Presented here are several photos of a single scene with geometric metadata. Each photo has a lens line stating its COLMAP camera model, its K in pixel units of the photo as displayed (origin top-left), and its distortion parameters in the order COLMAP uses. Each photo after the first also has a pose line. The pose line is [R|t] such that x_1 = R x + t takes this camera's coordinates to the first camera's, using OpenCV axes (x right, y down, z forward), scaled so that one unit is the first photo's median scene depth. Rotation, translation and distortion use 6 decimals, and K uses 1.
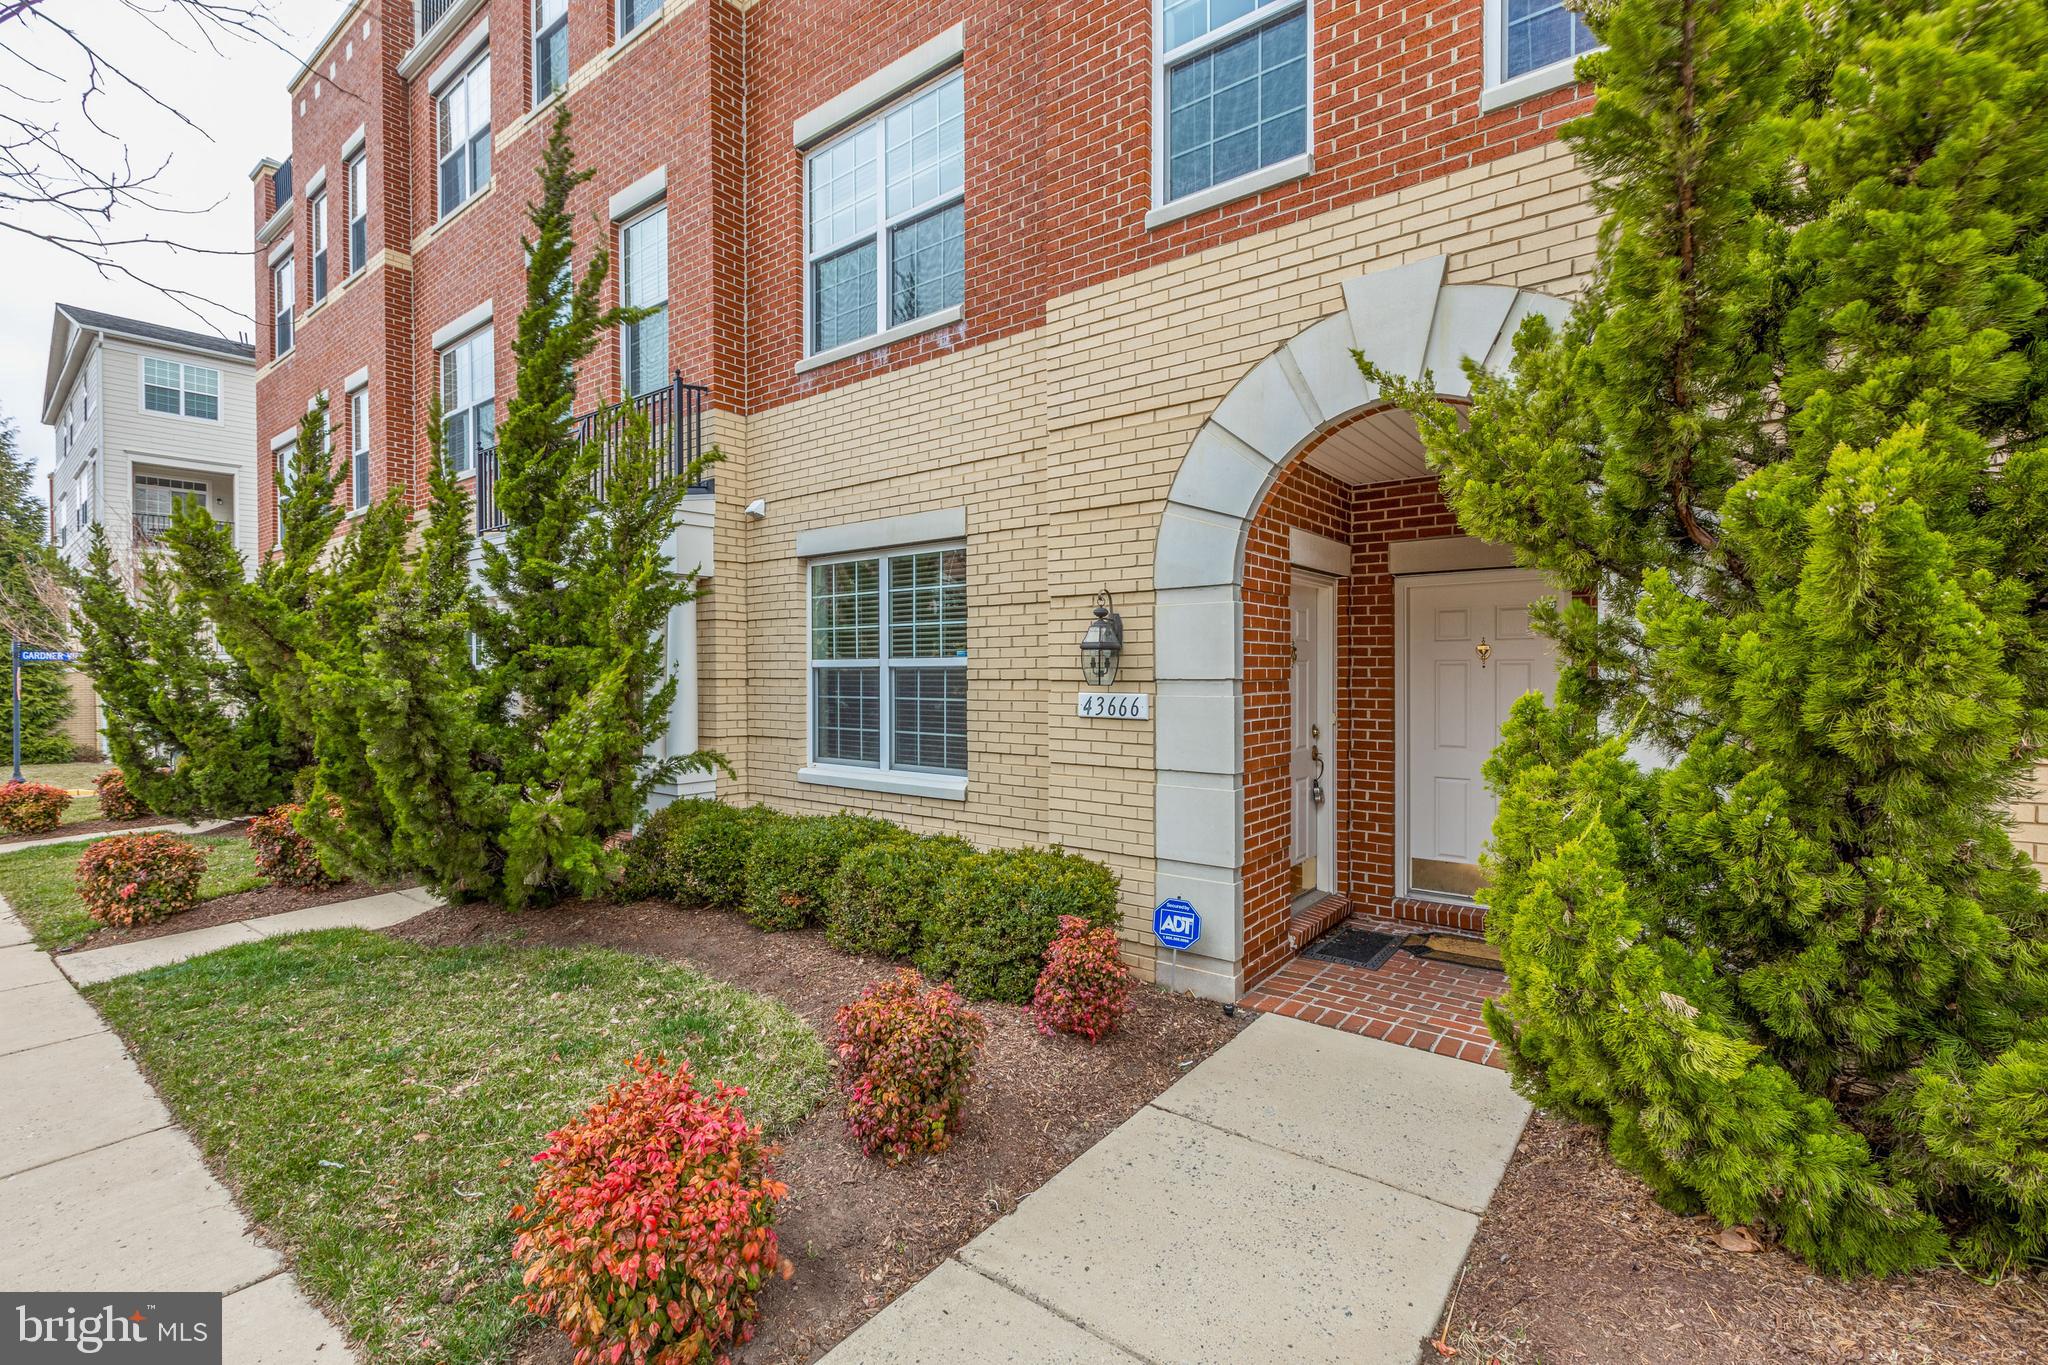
lens RADIAL K [[919.5, 0, 1027.3], [0, 919.5, 676.3], [0, 0, 1]] dist [0.013201, 0.000826]
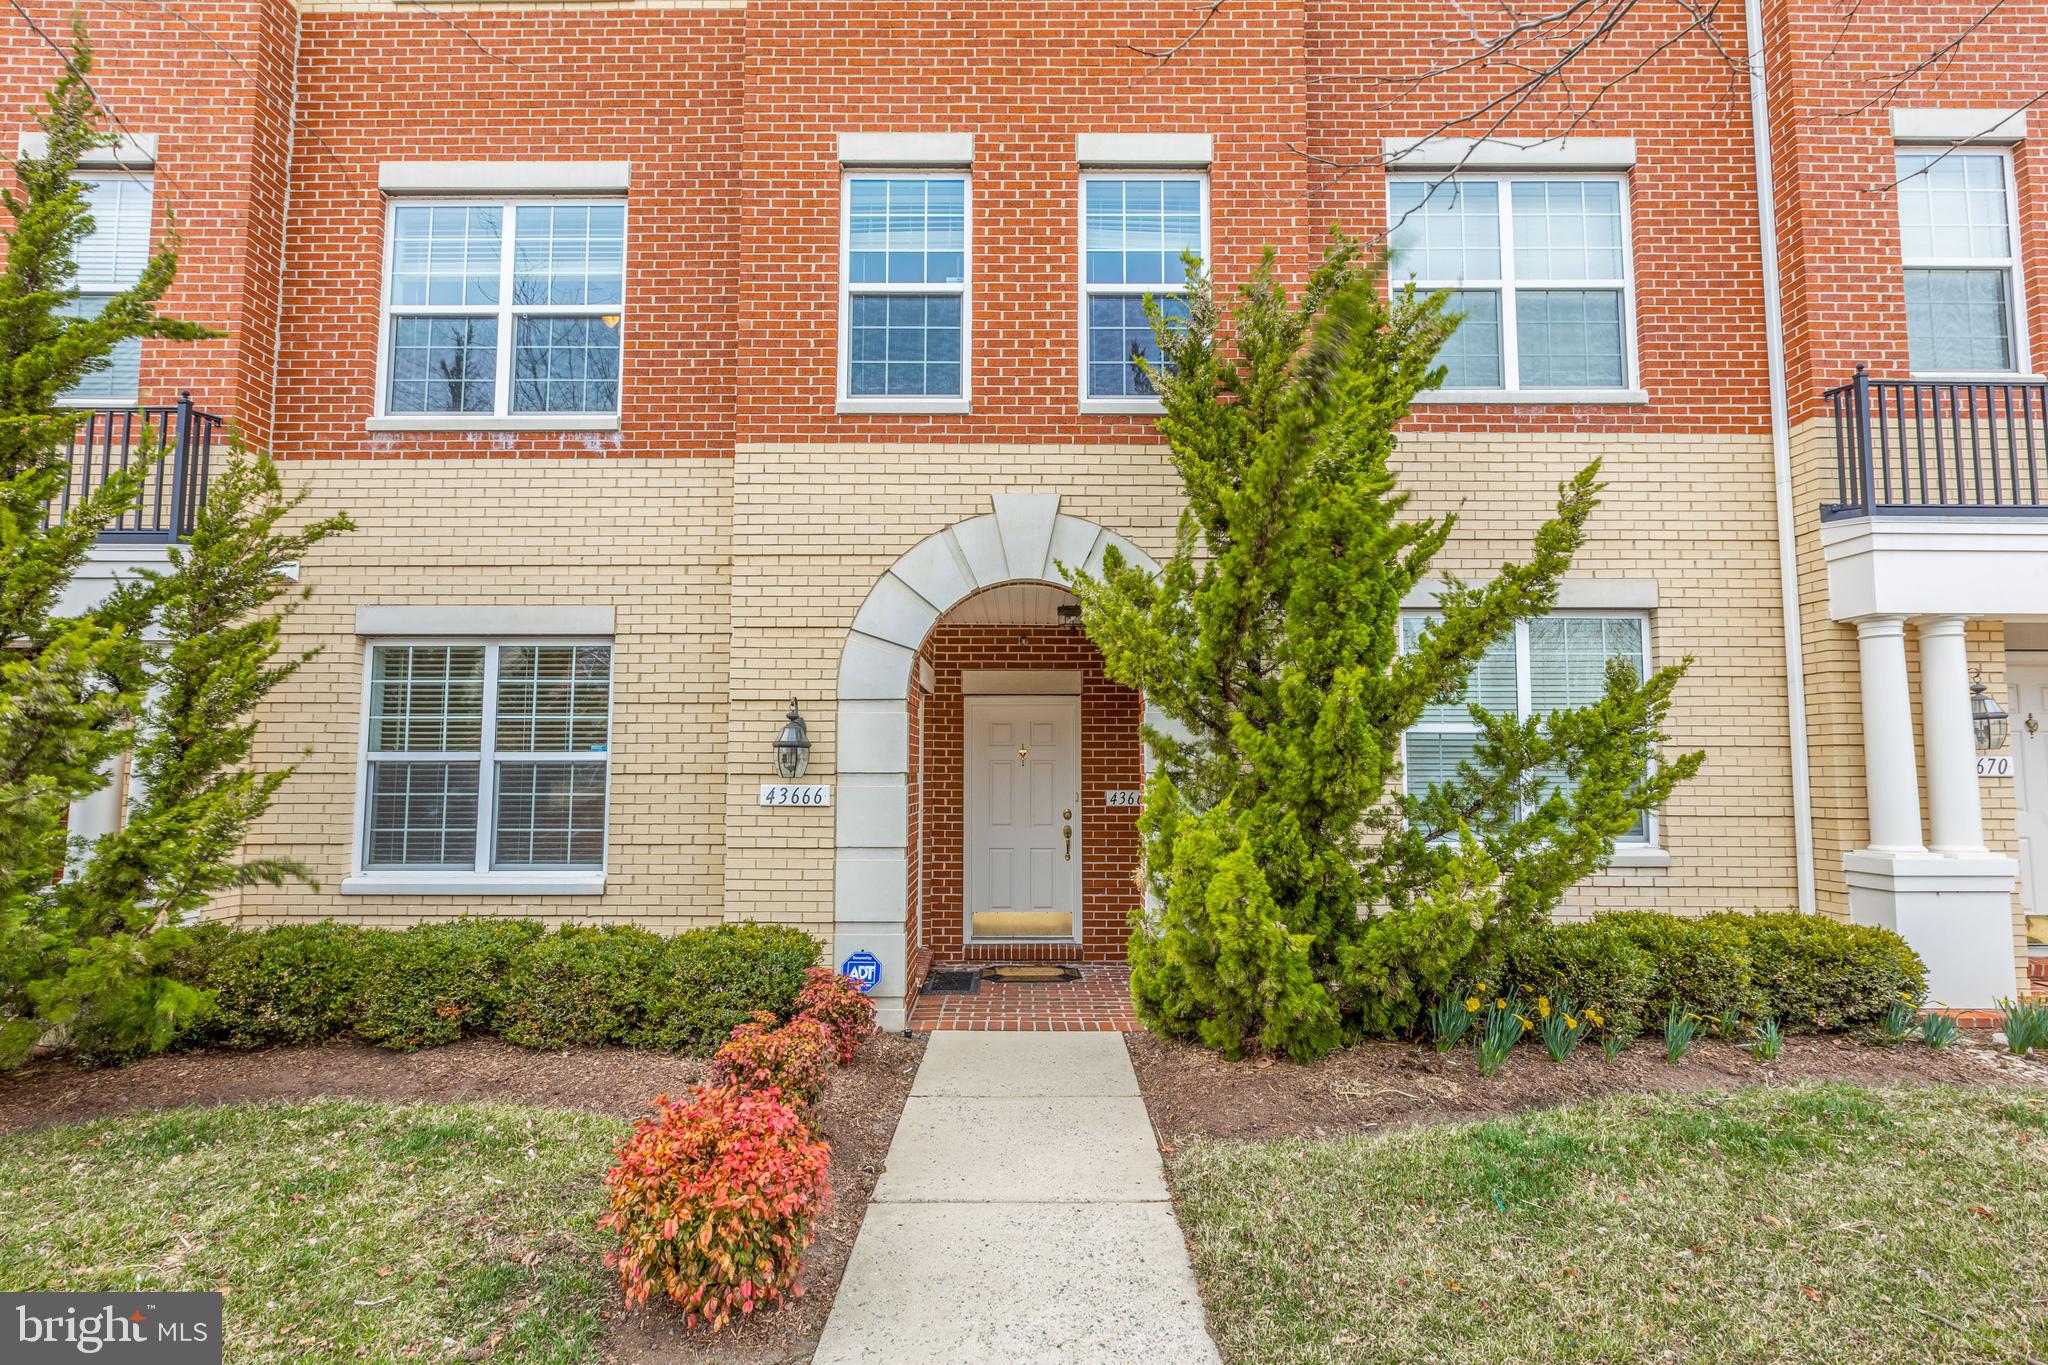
lens RADIAL K [[956.3, 0, 1024.3], [0, 956.3, 693.2], [0, 0, 1]] dist [0.025168, 0.000433]
pose [[0.792973, 0.054605, 0.606805, -0.378742], [-0.001438, 0.996141, -0.087761, 0.007973], [-0.609255, 0.068719, 0.789991, -0.138194]]
